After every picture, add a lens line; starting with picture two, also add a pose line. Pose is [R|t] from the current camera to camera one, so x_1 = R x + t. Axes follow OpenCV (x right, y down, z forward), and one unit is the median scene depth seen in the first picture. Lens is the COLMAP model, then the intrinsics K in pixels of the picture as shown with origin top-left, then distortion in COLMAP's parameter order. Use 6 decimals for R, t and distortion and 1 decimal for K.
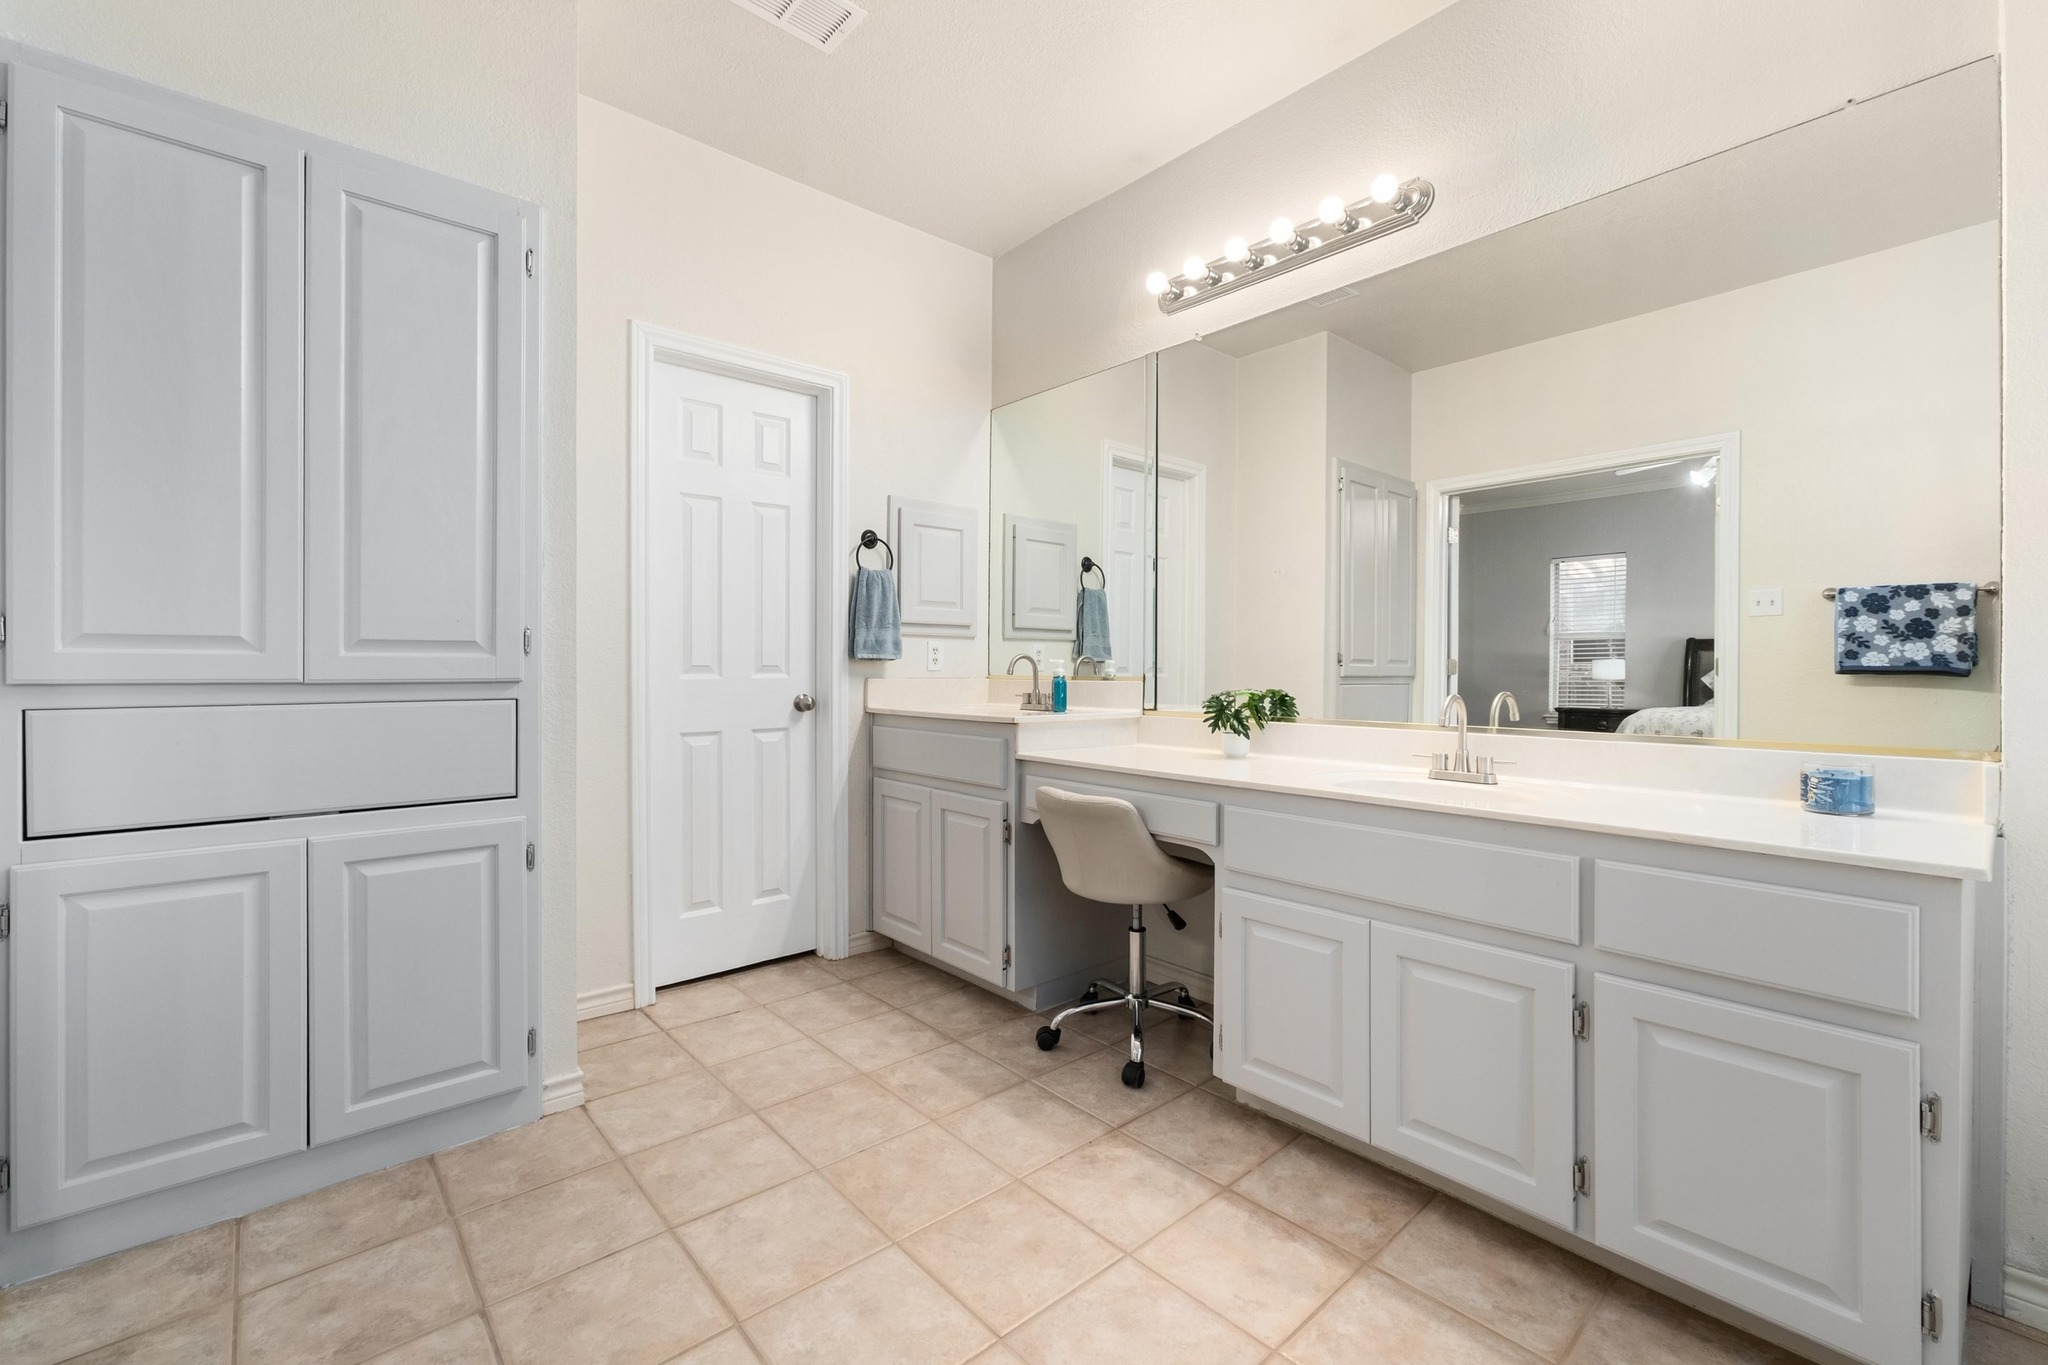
lens RADIAL K [[858.9, 0, 1024.9], [0, 858.9, 653.0], [0, 0, 1]] dist [-0.013399, 0.004097]
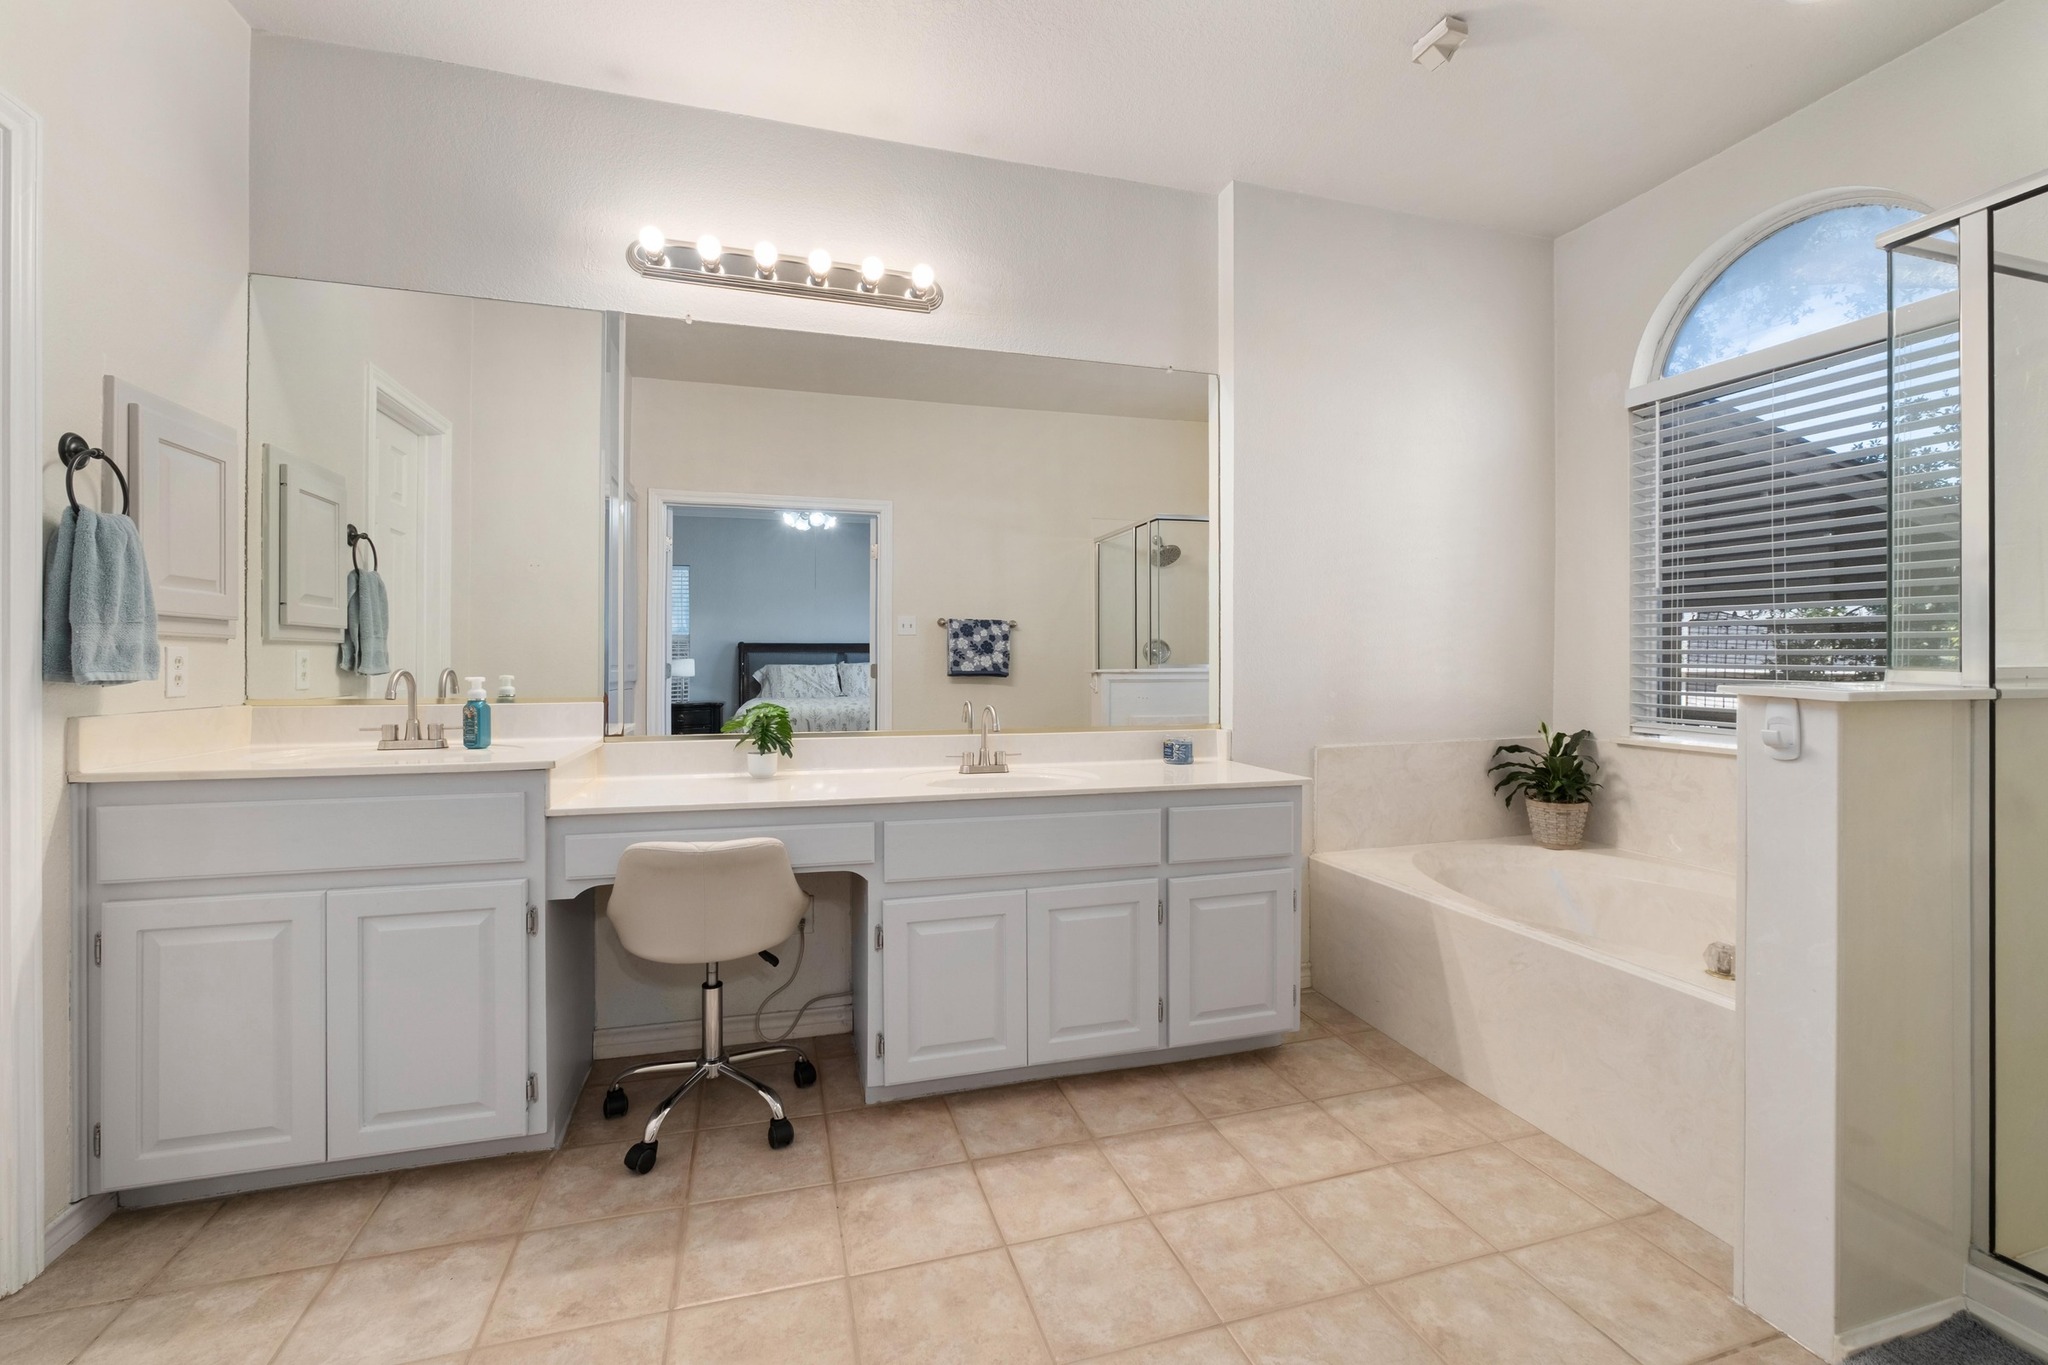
lens RADIAL K [[858.9, 0, 1024.9], [0, 858.9, 653.0], [0, 0, 1]] dist [-0.013399, 0.004097]
pose [[0.419644, 0.006991, 0.907662, -0.503339], [-0.016742, 0.999860, 0.000039, -0.024531], [-0.907534, -0.015212, 0.419702, 0.320203]]
